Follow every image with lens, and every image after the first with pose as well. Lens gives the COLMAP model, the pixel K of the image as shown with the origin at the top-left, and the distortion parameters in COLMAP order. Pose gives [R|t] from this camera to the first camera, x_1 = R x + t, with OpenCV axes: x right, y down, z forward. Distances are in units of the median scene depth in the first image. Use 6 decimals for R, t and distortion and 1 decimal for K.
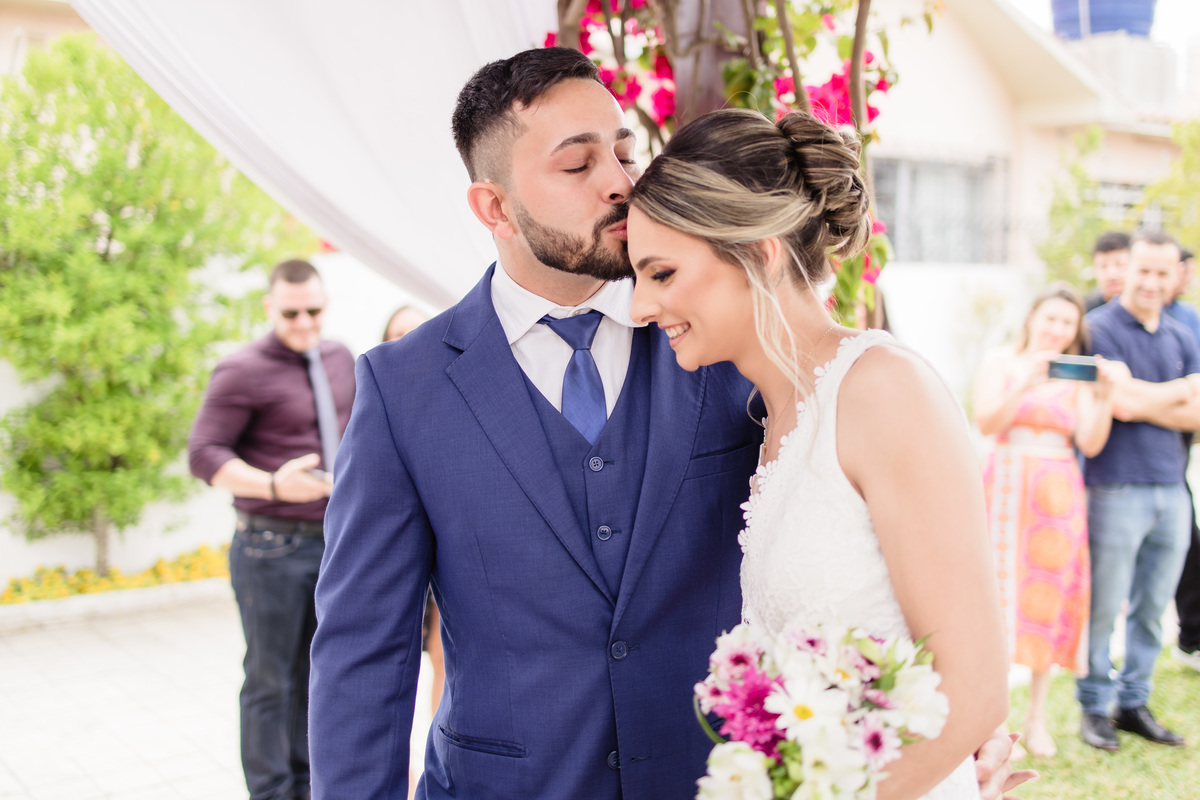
lens RADIAL K [[1386.5, 0, 599.1], [0, 1386.5, 343.2], [0, 0, 1]] dist [-0.006092, 0.009234]
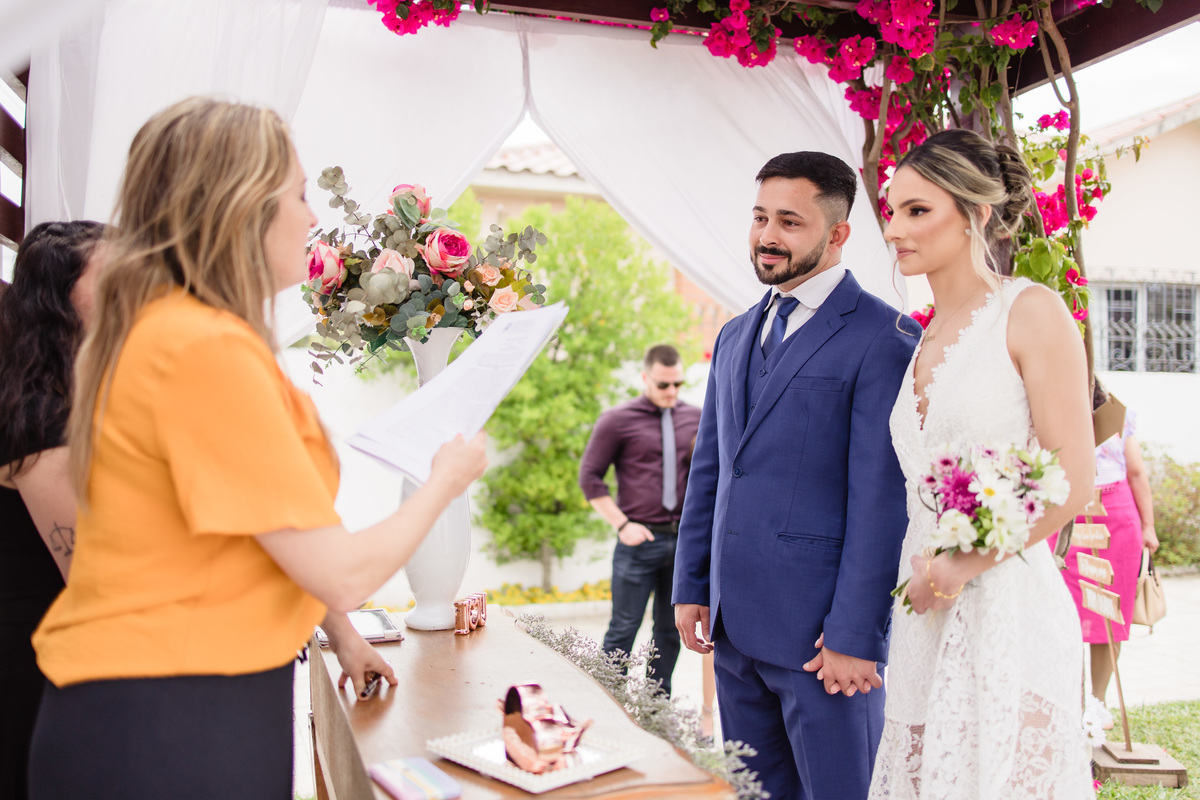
lens RADIAL K [[1181.9, 0, 600.7], [0, 1181.9, 393.0], [0, 0, 1]] dist [0.007760, -0.009734]
pose [[0.963024, -0.011177, -0.269185, 0.018716], [-0.009395, 0.997138, -0.075013, 0.063174], [0.269253, 0.074769, 0.960163, -0.161859]]
